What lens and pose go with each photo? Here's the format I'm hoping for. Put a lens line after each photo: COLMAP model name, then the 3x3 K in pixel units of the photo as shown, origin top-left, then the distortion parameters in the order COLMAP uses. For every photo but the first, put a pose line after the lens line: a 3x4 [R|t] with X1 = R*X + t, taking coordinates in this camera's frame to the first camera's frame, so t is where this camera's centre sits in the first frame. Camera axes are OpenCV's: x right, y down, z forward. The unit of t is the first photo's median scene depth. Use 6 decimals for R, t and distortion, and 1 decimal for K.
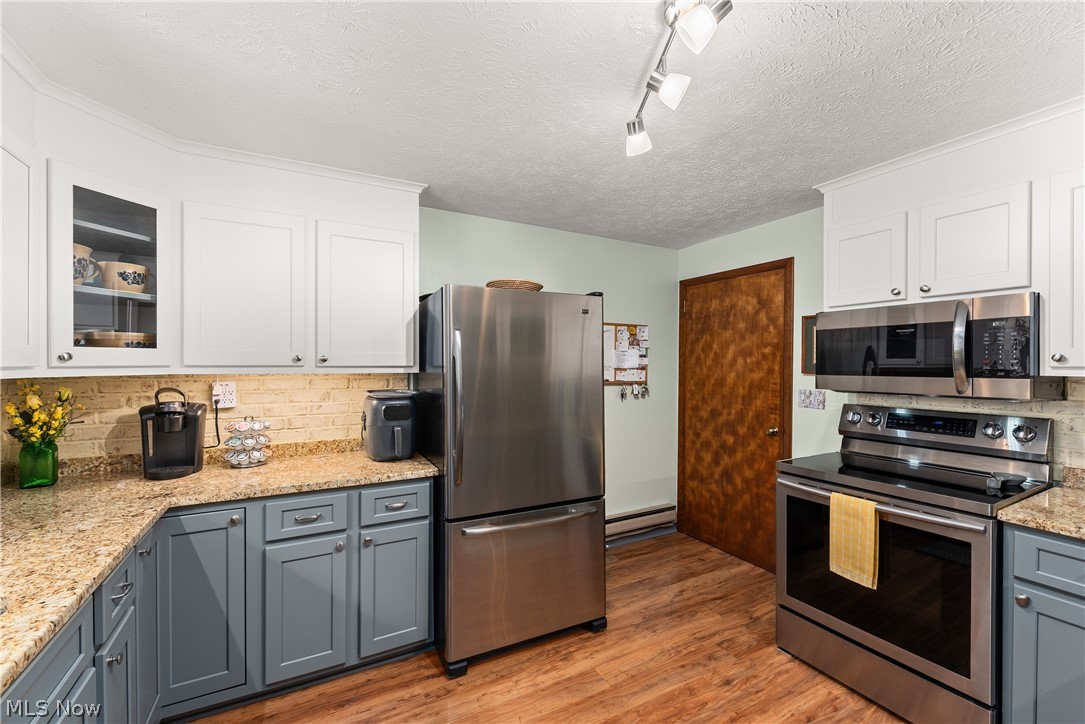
lens RADIAL K [[428.7, 0, 539.5], [0, 428.7, 364.7], [0, 0, 1]] dist [0.002023, -0.000098]
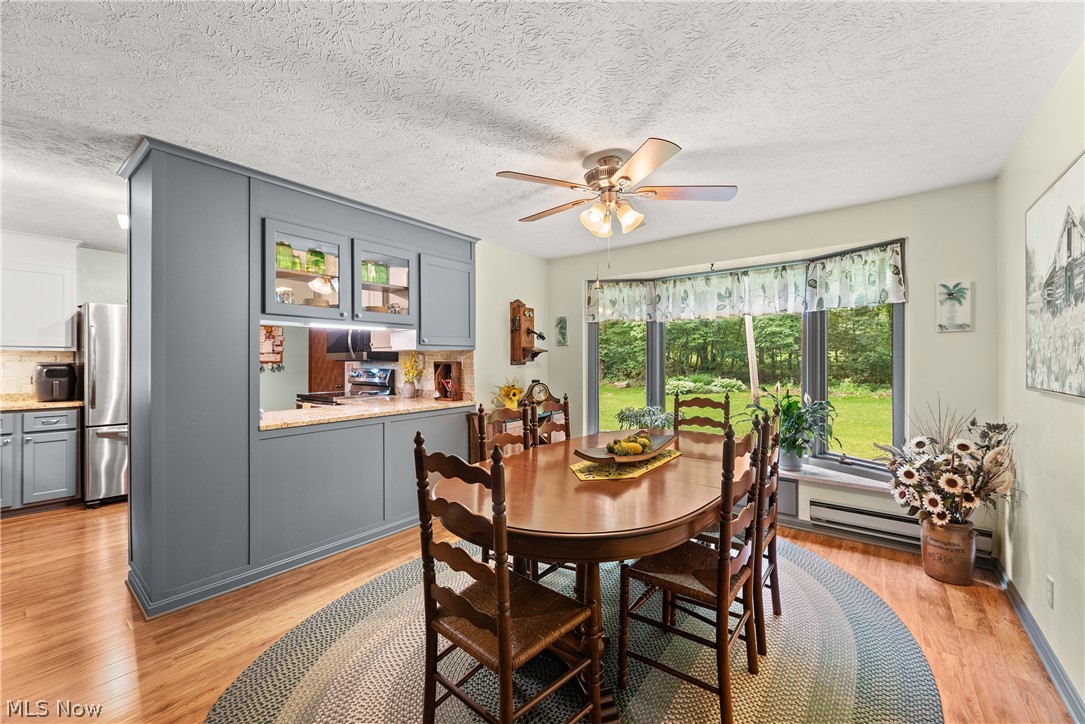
lens RADIAL K [[434.7, 0, 537.1], [0, 434.7, 360.5], [0, 0, 1]] dist [-0.000395, -0.000496]
pose [[0.923030, 0.001334, 0.384726, 0.764723], [0.001103, 0.999981, -0.006113, 0.070640], [-0.384727, 0.006067, 0.923010, -1.330731]]
